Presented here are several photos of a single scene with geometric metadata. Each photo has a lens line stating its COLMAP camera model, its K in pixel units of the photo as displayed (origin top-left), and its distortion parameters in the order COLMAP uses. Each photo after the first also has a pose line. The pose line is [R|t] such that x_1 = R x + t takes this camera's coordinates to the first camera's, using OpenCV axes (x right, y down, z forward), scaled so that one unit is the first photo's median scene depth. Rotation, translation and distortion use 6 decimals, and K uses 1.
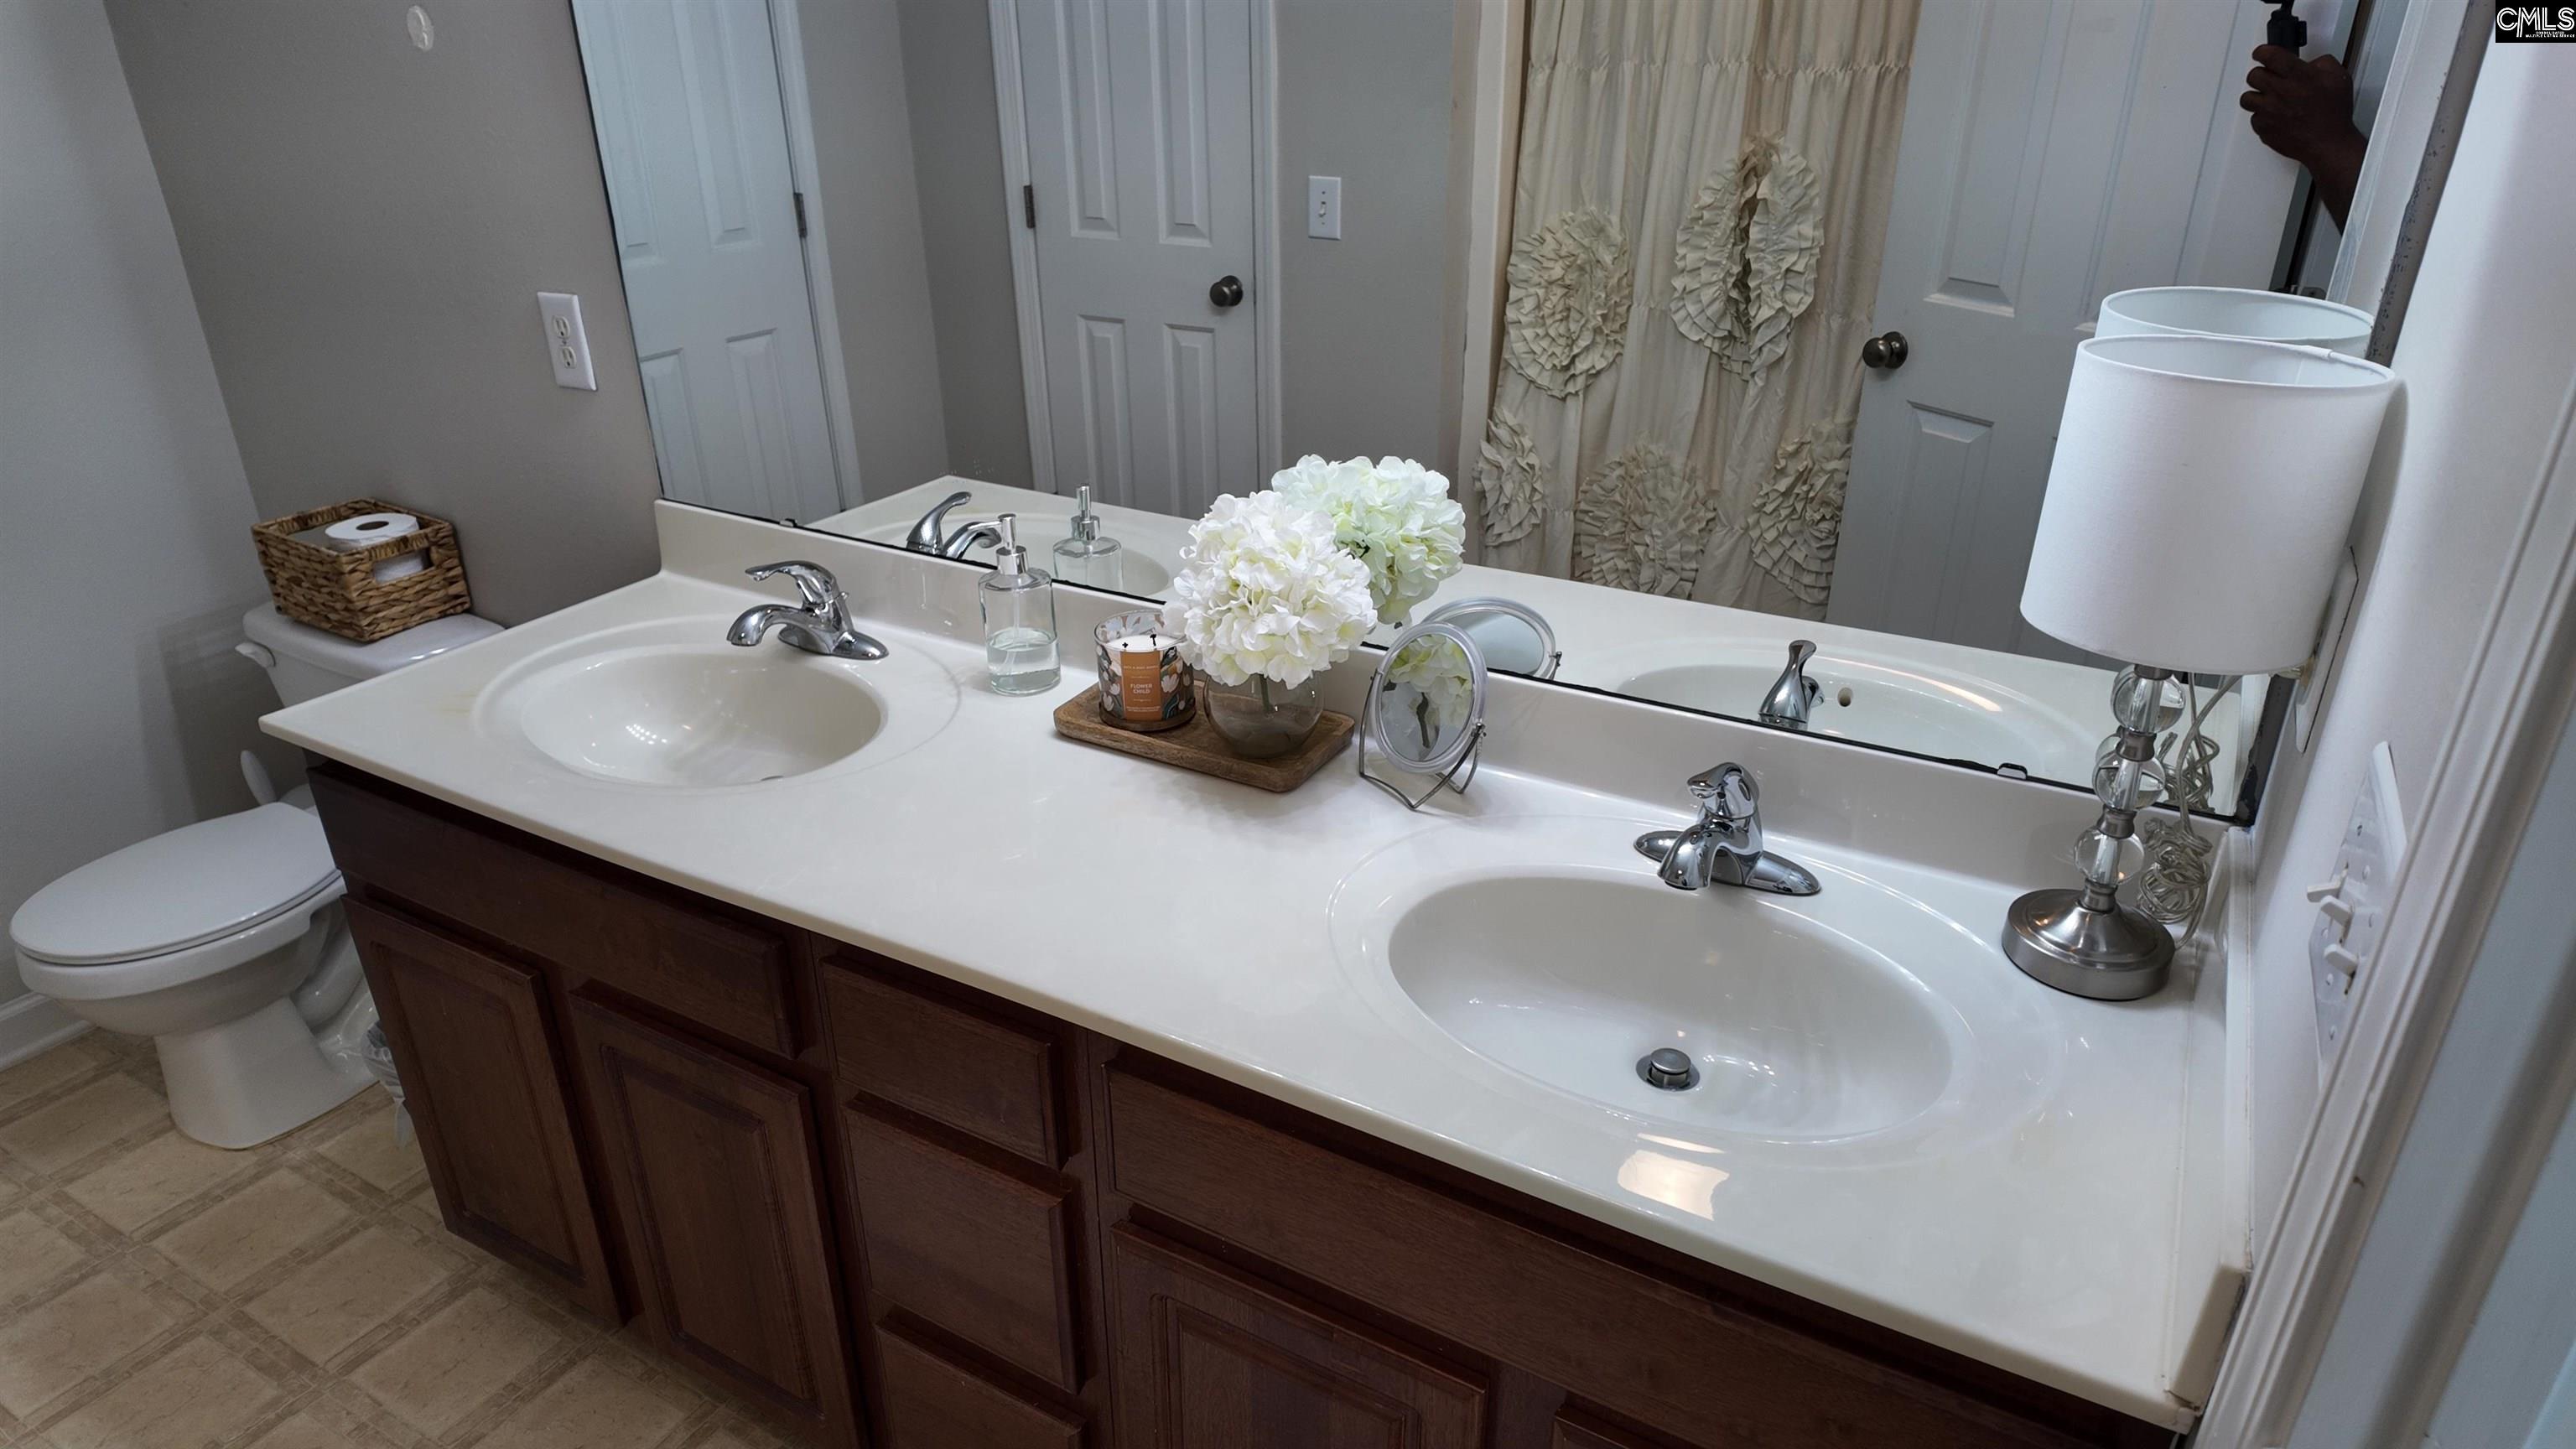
lens RADIAL K [[1509.8, 0, 1274.7], [0, 1509.8, 733.0], [0, 0, 1]] dist [0.063249, -0.057816]
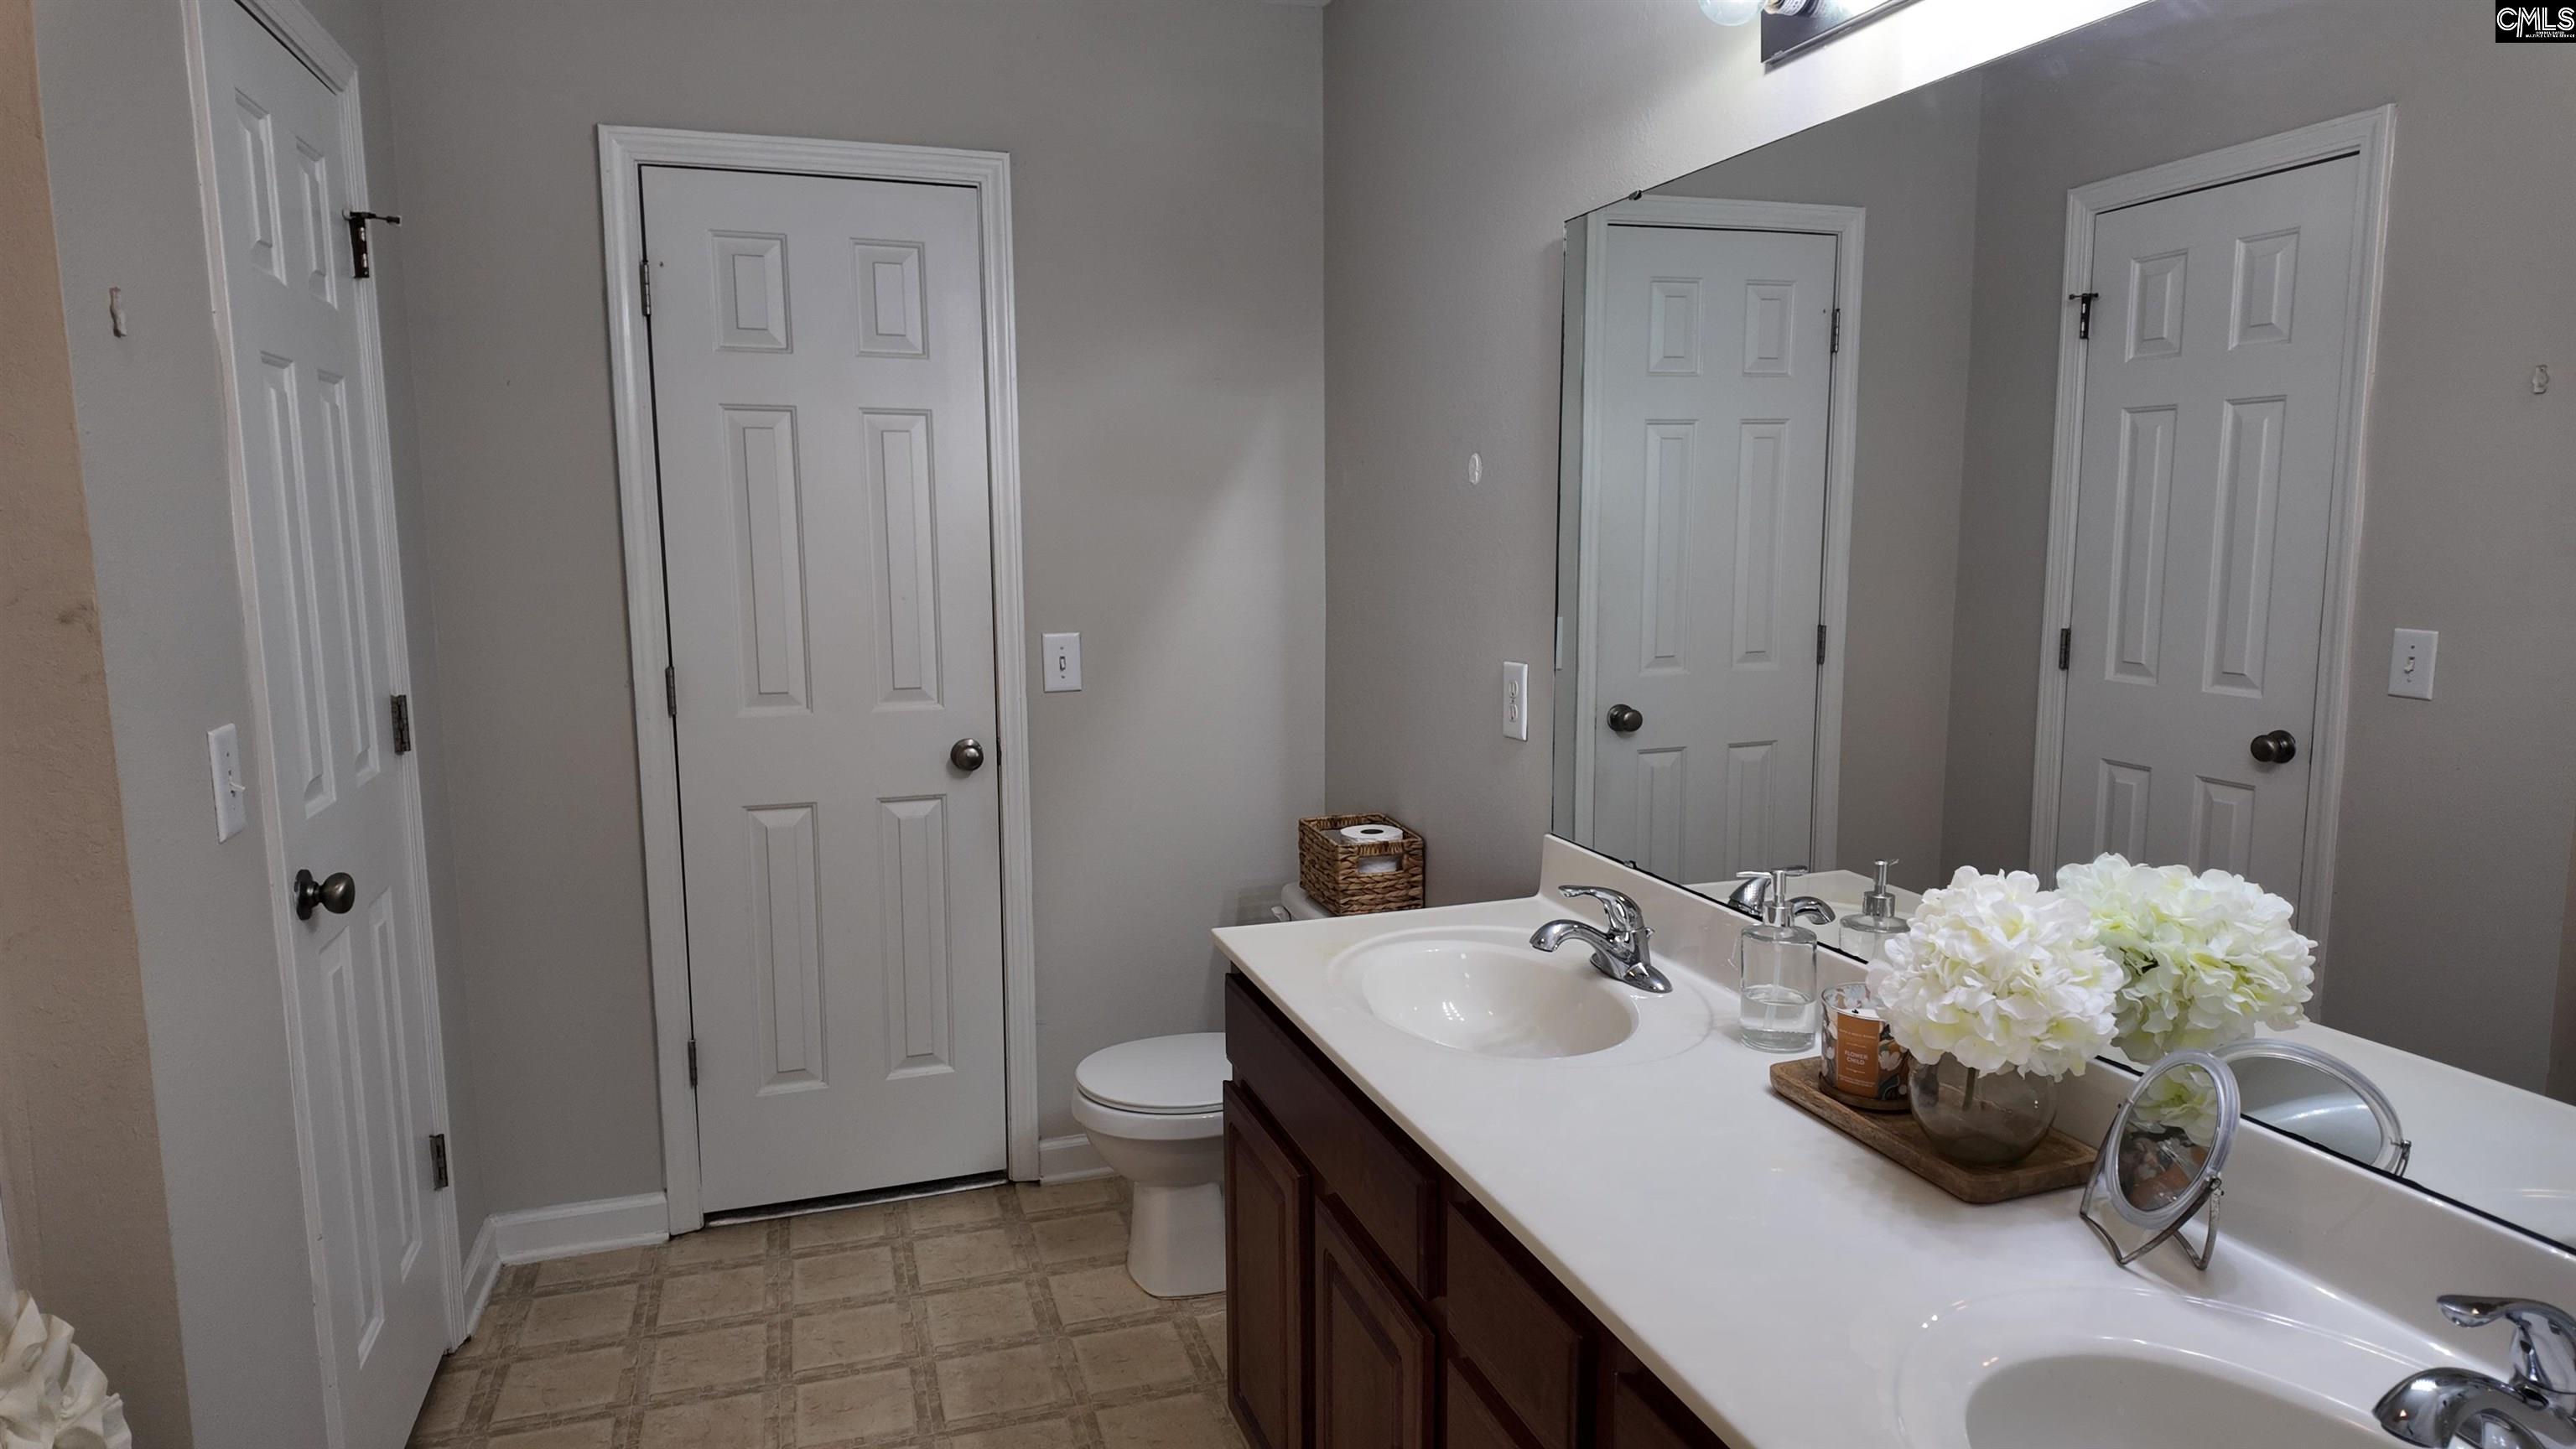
lens RADIAL K [[1519.7, 0, 1288.0], [0, 1519.7, 724.5], [0, 0, 1]] dist [0.090117, -0.141474]
pose [[0.738293, 0.089781, -0.668478, 0.244356], [-0.289002, 0.937619, -0.193256, 0.056817], [0.609428, 0.335871, 0.718185, 0.021184]]
